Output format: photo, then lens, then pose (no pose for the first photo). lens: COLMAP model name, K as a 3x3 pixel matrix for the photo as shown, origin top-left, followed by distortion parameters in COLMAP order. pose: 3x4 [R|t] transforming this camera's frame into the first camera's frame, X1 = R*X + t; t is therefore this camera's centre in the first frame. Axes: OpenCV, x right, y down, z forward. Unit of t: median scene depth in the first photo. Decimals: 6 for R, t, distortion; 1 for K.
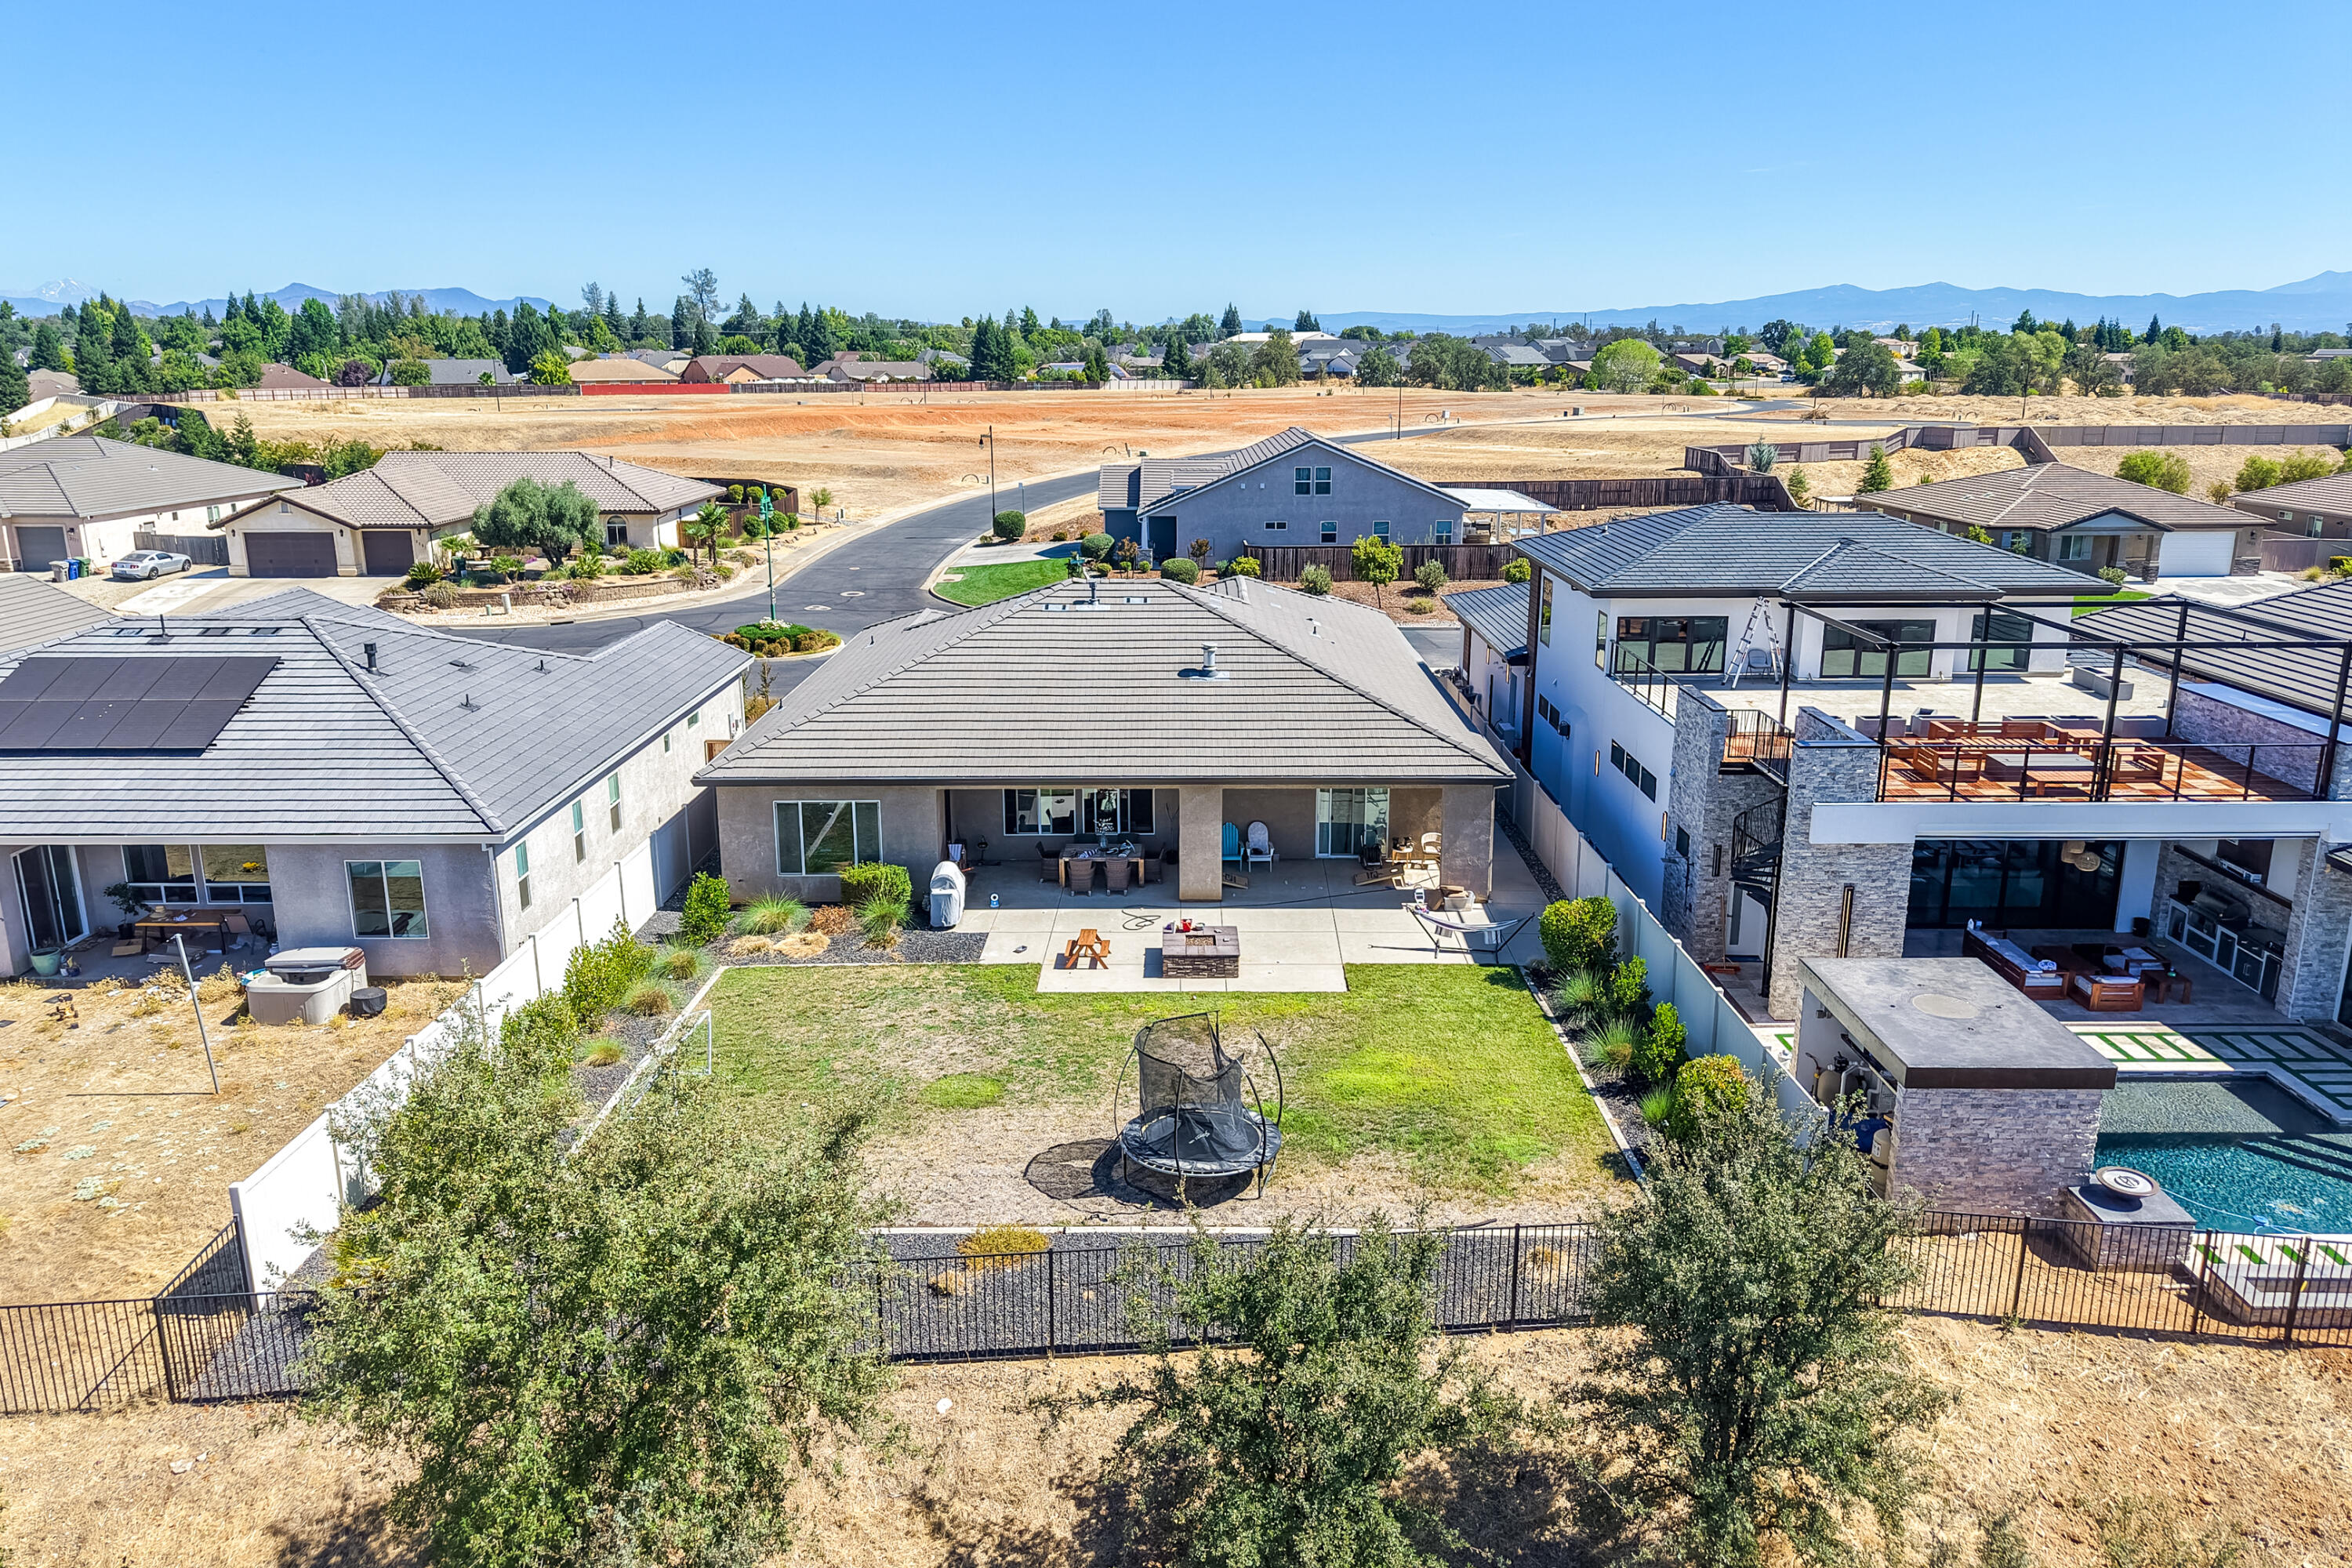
lens RADIAL K [[1569.6, 0, 1176.0], [0, 1569.6, 784.0], [0, 0, 1]] dist [0.055947, -0.076876]
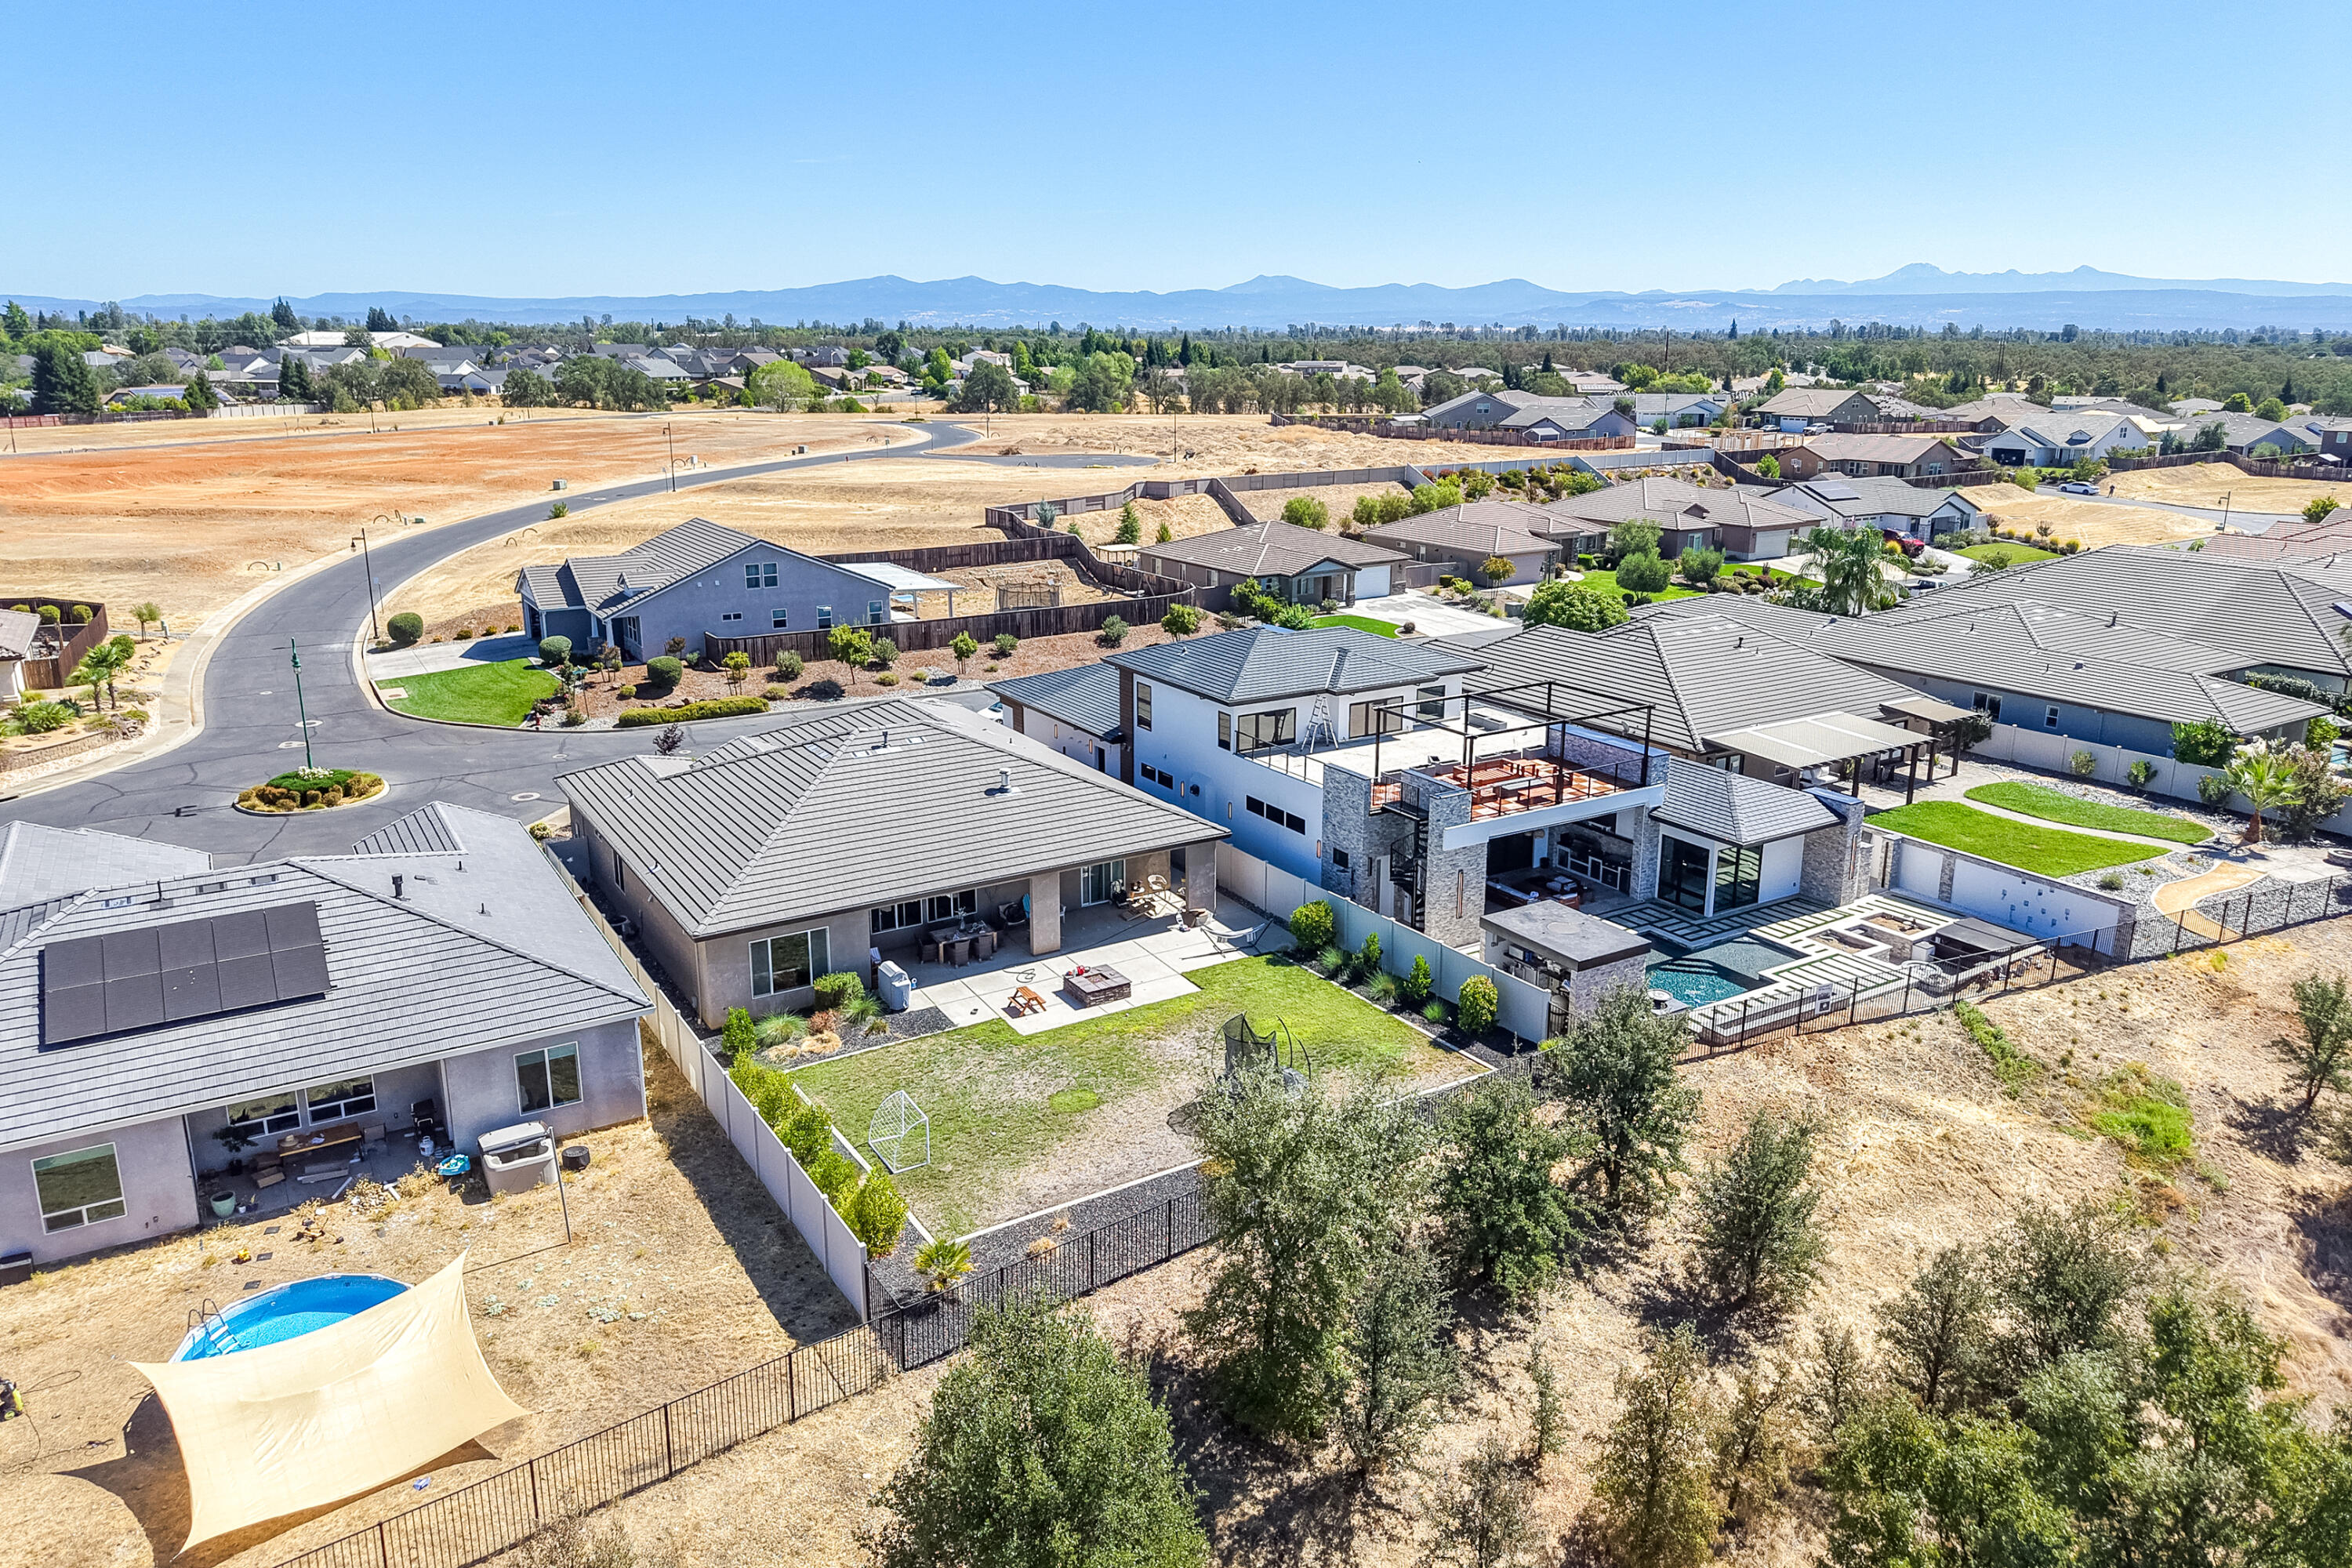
lens RADIAL K [[1587.4, 0, 1213.5], [0, 1587.4, 744.6], [0, 0, 1]] dist [0.069757, -0.116589]
pose [[0.838191, -0.125802, 0.530669, -0.606009], [0.134710, 0.990639, 0.022069, -0.125066], [-0.528478, 0.052988, 0.847291, -0.308014]]
